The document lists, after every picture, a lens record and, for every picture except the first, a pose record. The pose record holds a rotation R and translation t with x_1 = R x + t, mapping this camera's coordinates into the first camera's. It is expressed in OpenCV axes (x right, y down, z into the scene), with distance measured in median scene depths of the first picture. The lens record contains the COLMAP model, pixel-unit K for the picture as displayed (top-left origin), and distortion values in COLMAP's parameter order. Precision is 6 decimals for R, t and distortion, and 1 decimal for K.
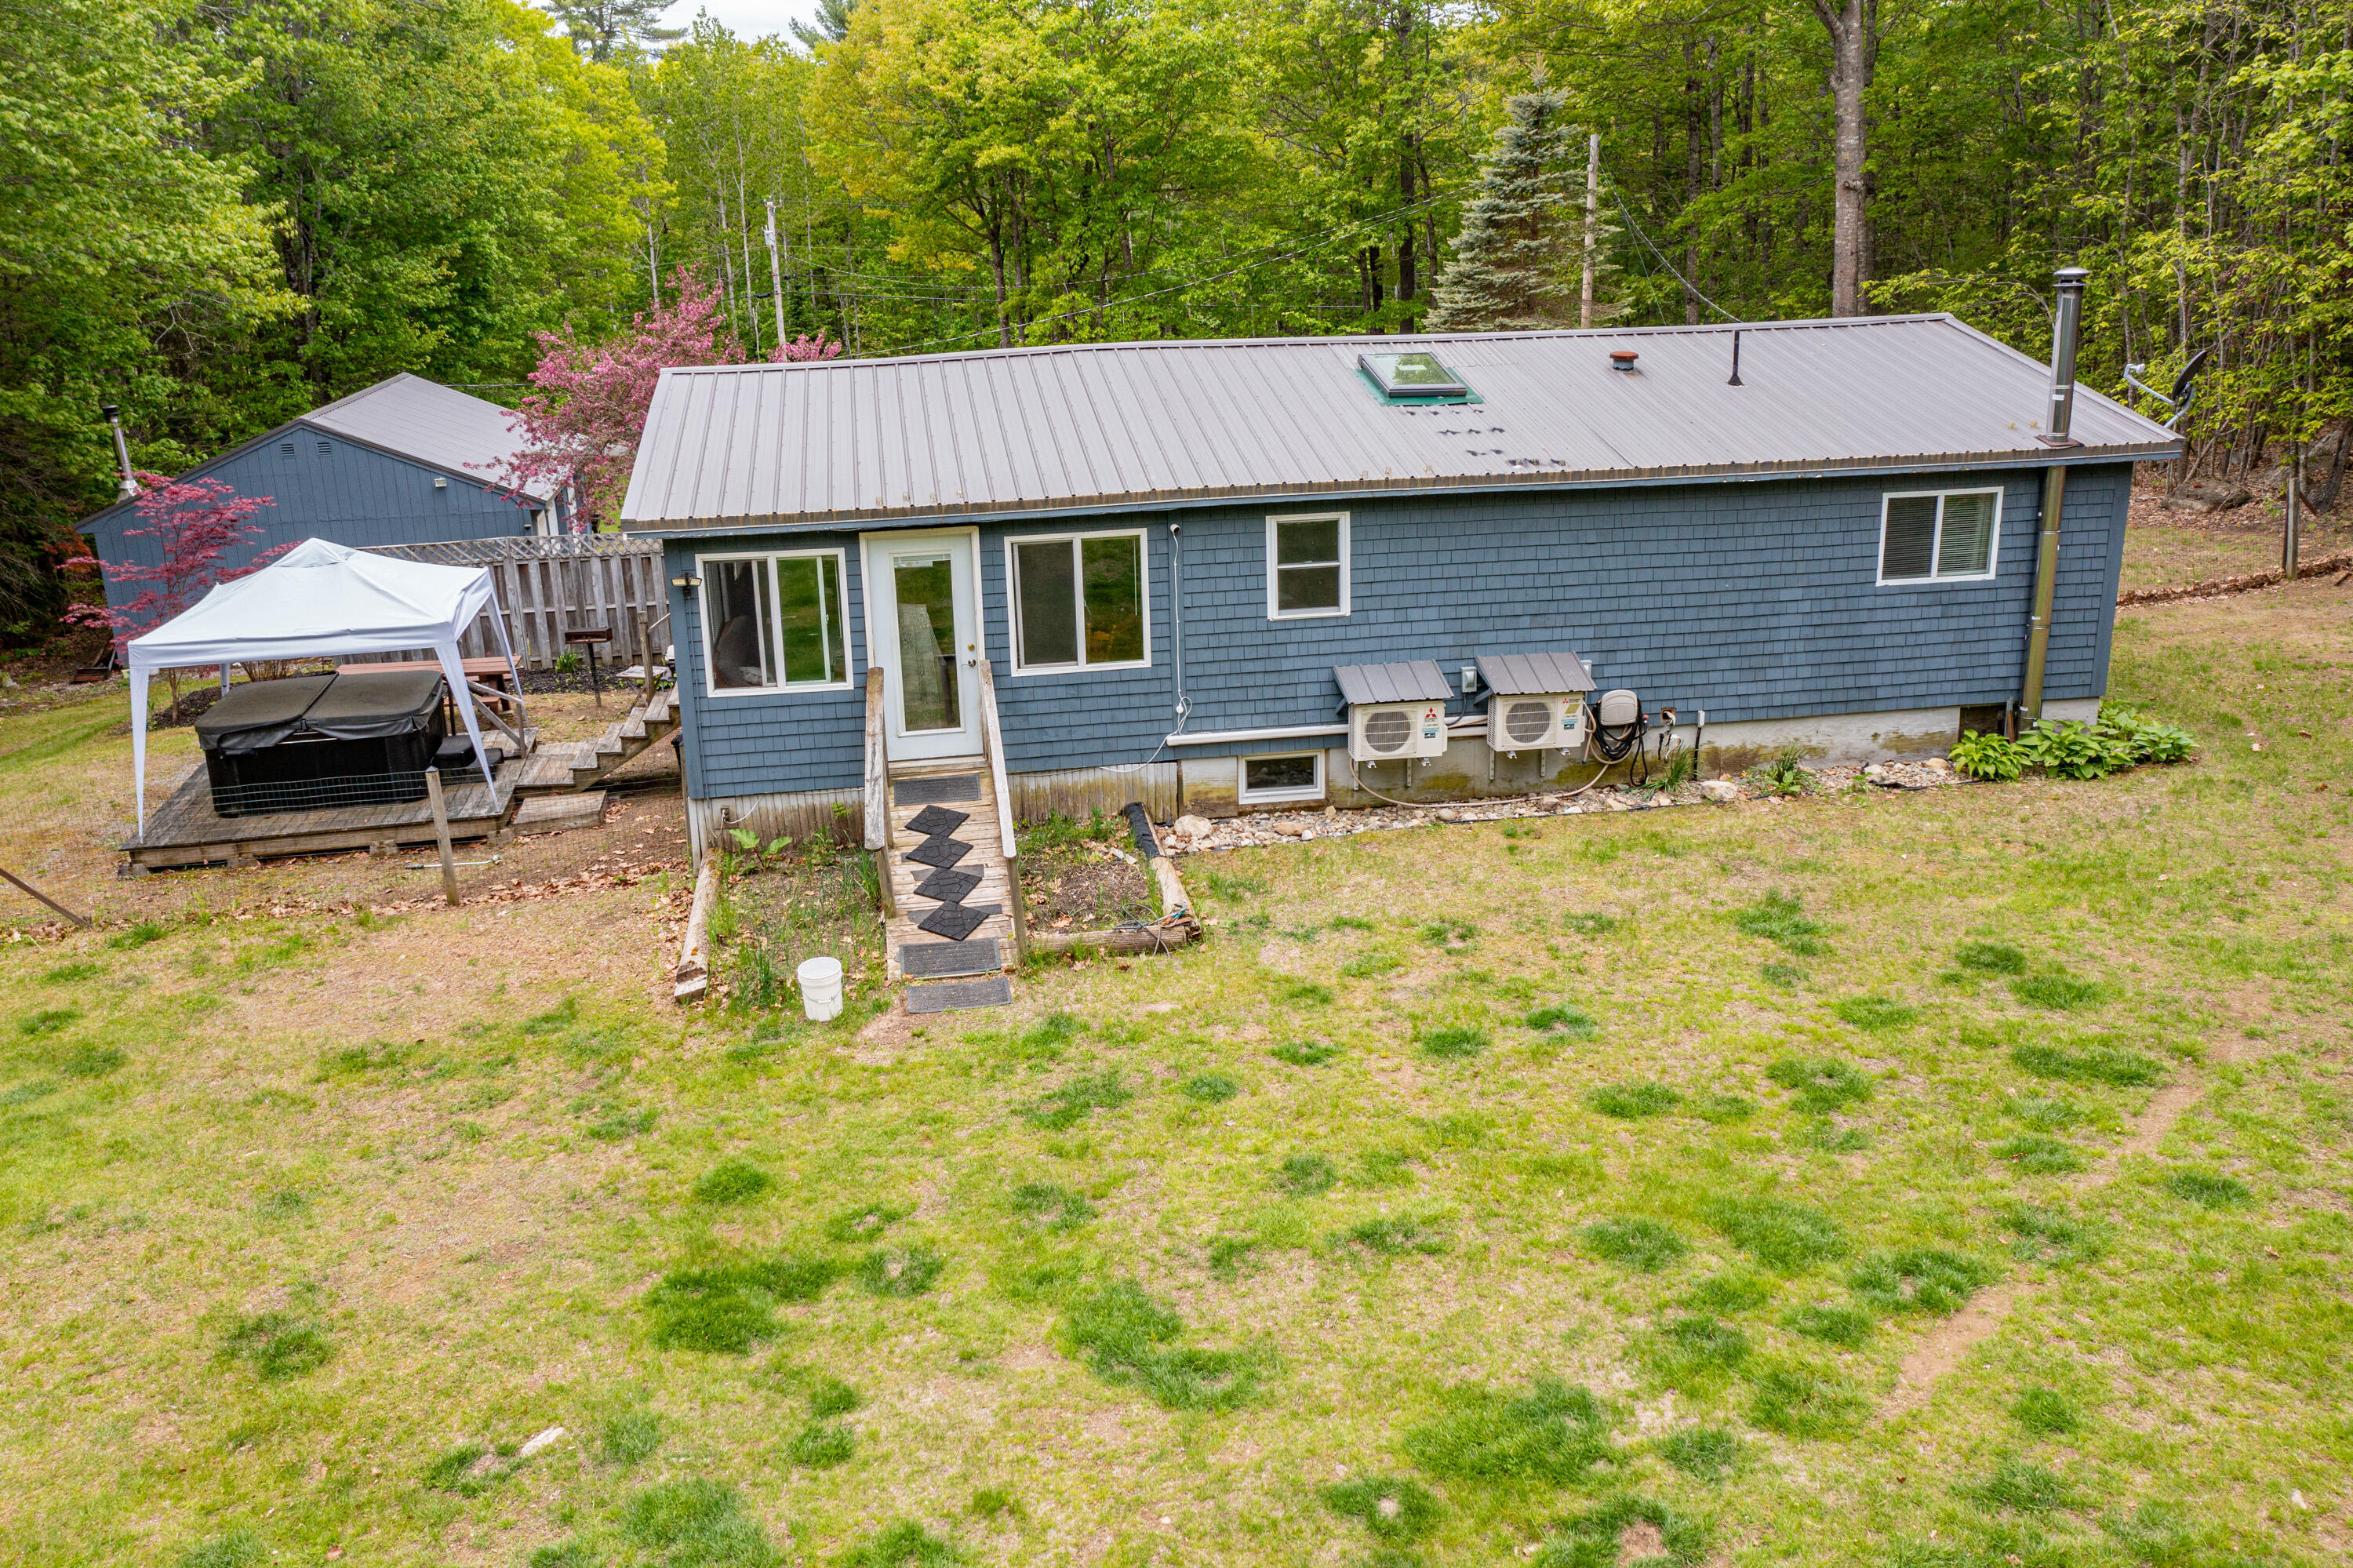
lens RADIAL K [[1852.7, 0, 1176.5], [0, 1852.7, 784.0], [0, 0, 1]] dist [-0.012832, 0.012262]
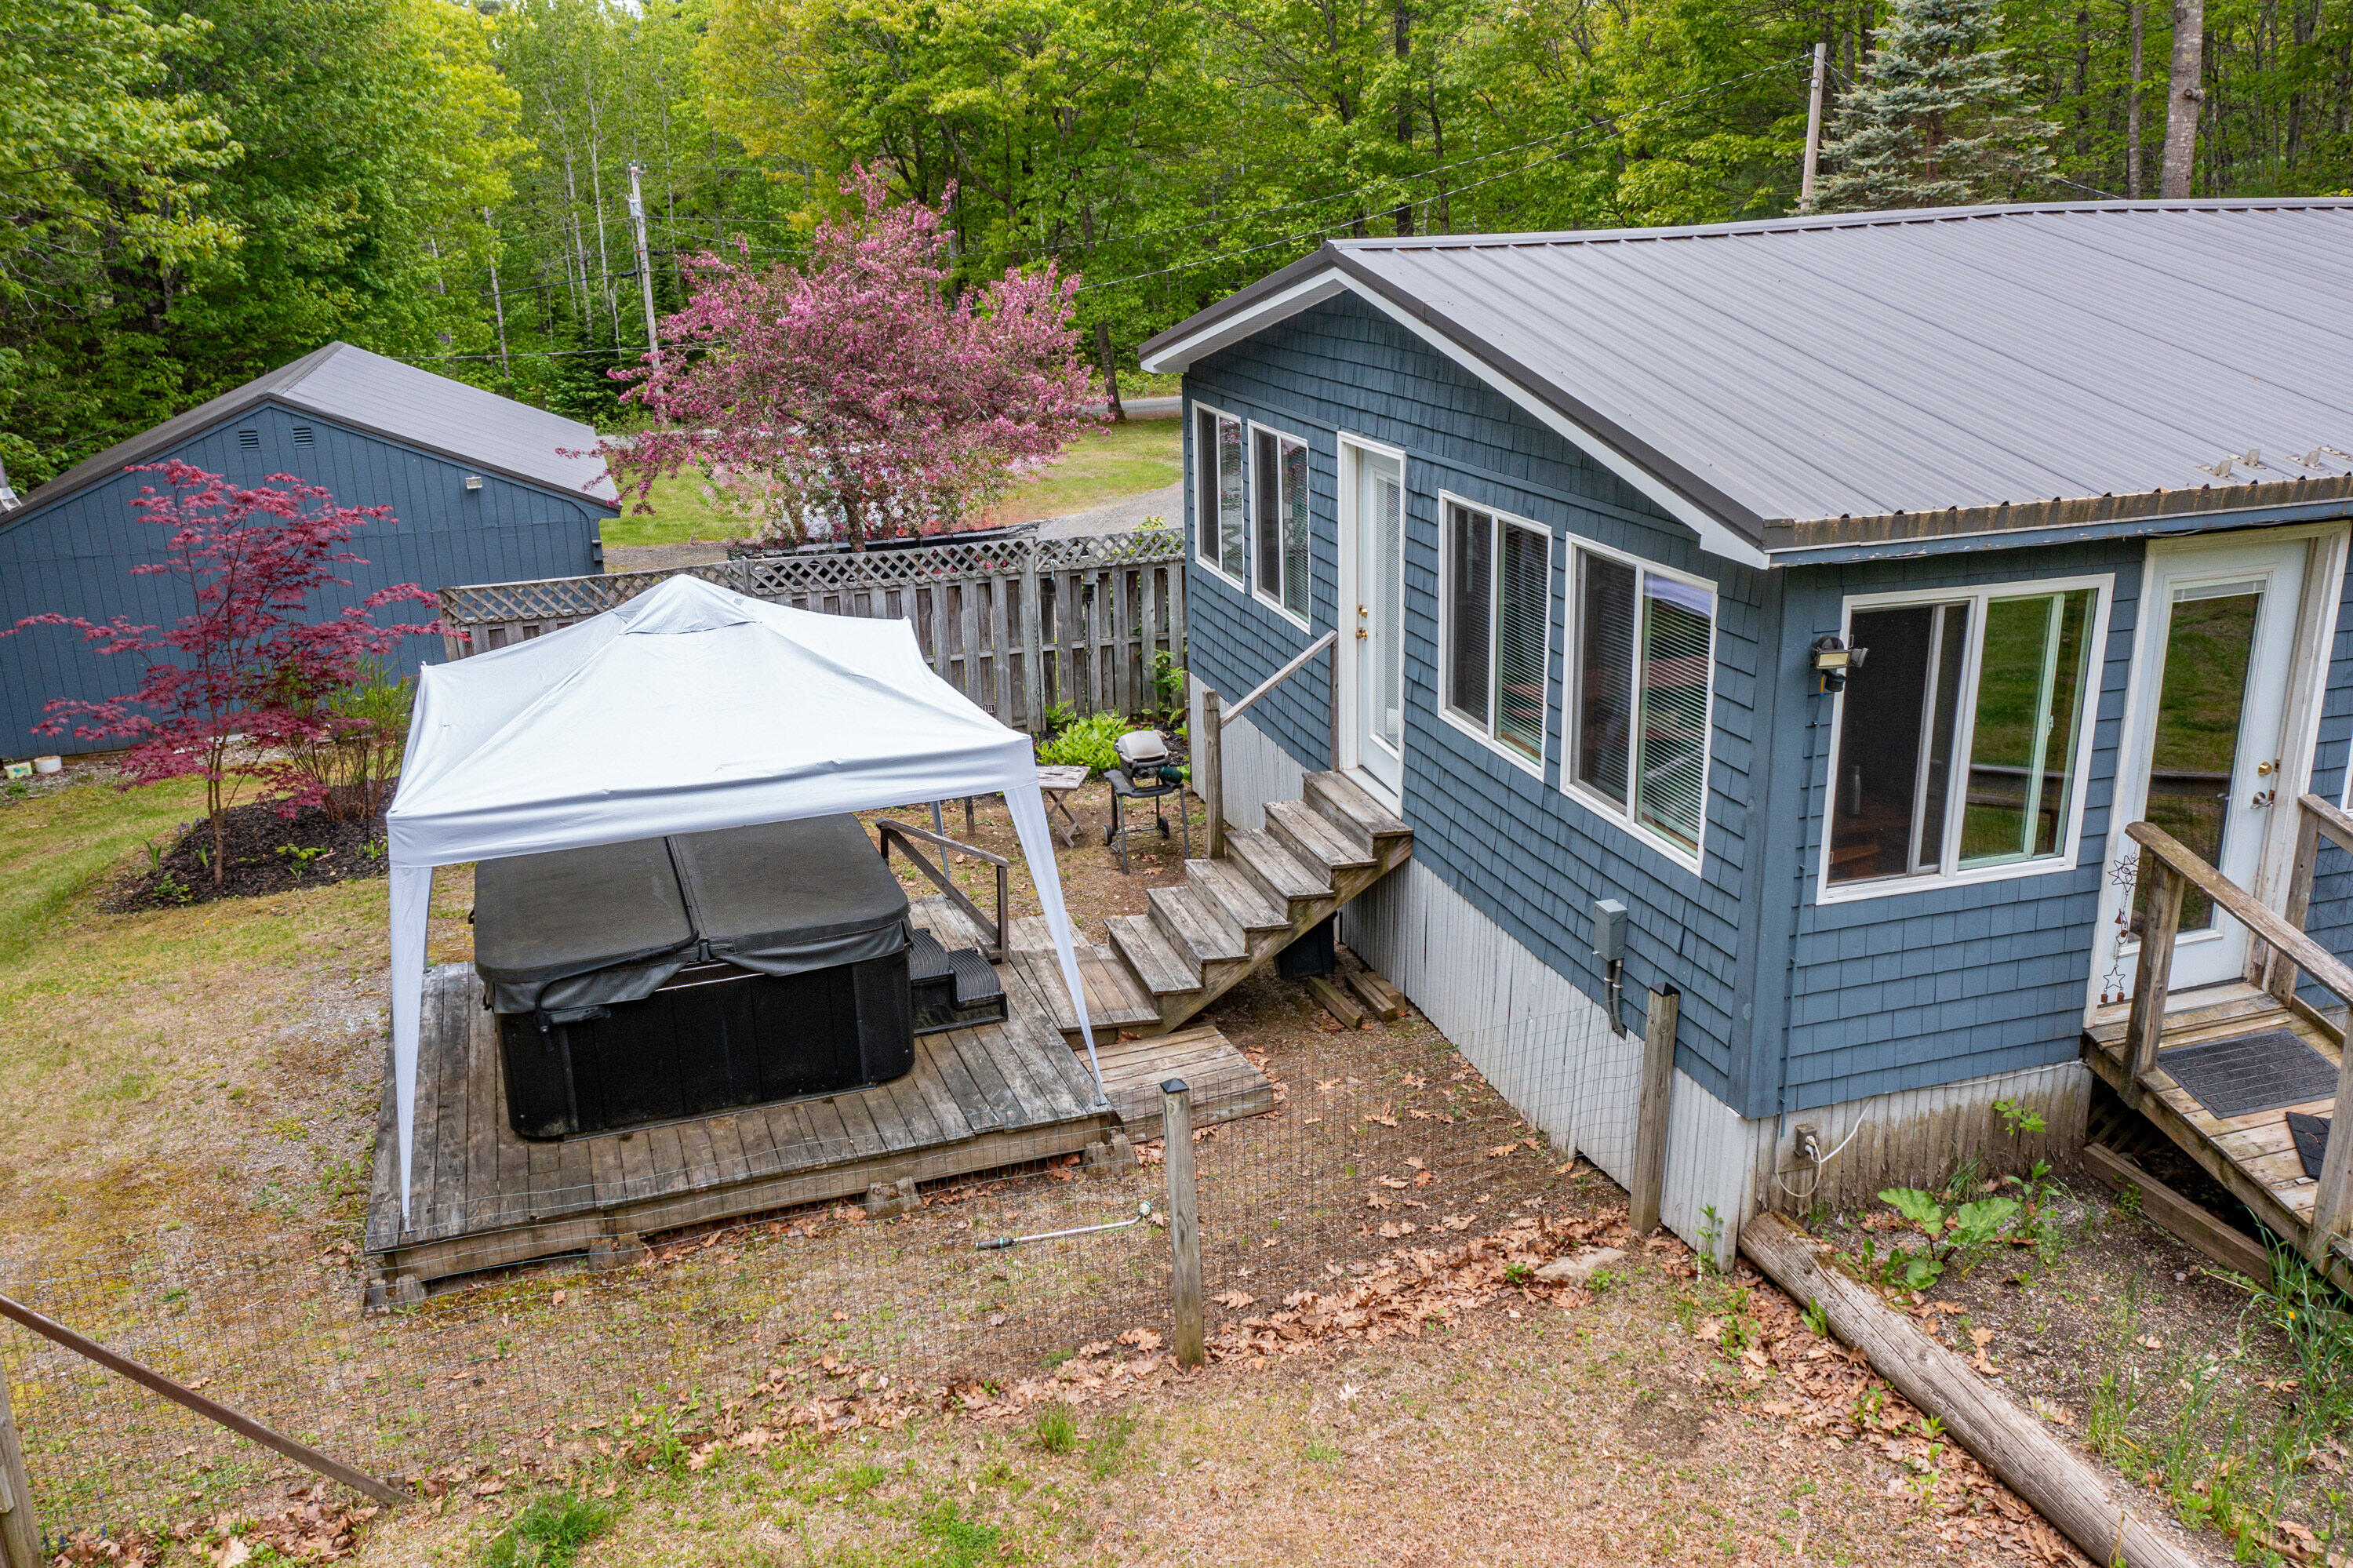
lens RADIAL K [[1852.7, 0, 1176.5], [0, 1852.7, 784.0], [0, 0, 1]] dist [-0.012832, 0.012262]
pose [[0.991849, -0.037887, 0.121653, -0.401193], [0.037907, 0.999279, 0.002158, -0.072313], [-0.121647, 0.002471, 0.992570, 0.486470]]
